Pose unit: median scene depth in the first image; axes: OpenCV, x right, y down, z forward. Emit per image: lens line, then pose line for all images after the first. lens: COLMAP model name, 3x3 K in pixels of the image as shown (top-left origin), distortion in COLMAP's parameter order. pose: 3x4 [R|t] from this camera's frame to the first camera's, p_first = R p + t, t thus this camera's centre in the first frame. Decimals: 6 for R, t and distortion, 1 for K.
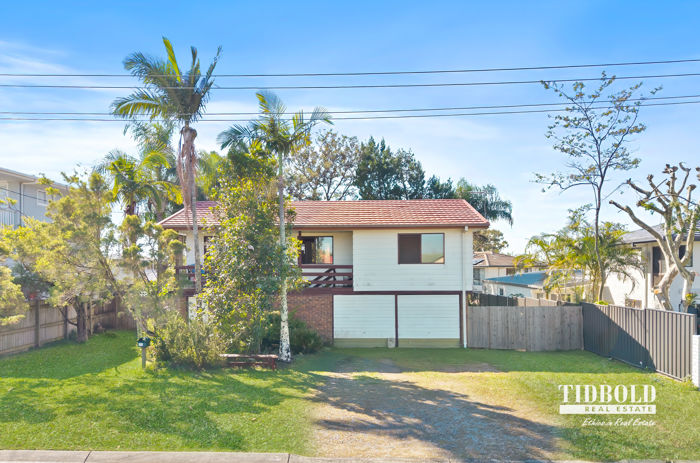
lens RADIAL K [[546.5, 0, 350.2], [0, 546.5, 269.7], [0, 0, 1]] dist [0.062080, -0.002260]
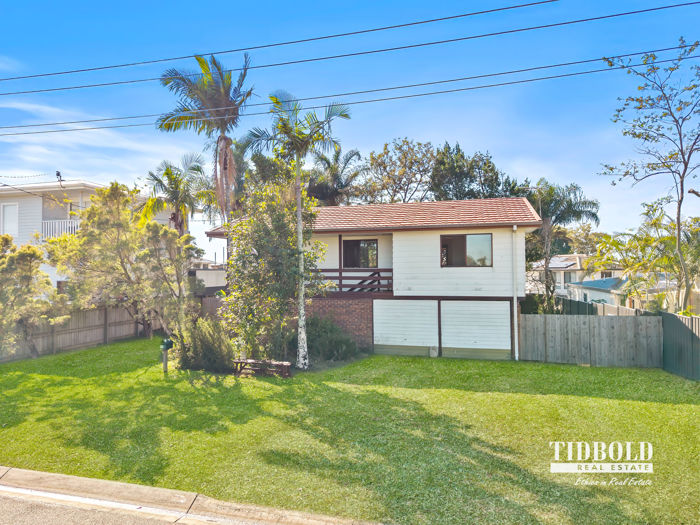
lens RADIAL K [[485.9, 0, 350.0], [0, 485.9, 262.5], [0, 0, 1]] dist [0.028872, -0.000293]
pose [[0.971060, -0.005589, -0.238771, 0.135235], [0.000387, 0.999762, -0.021830, -0.000503], [0.238836, 0.021106, 0.970831, 0.151670]]
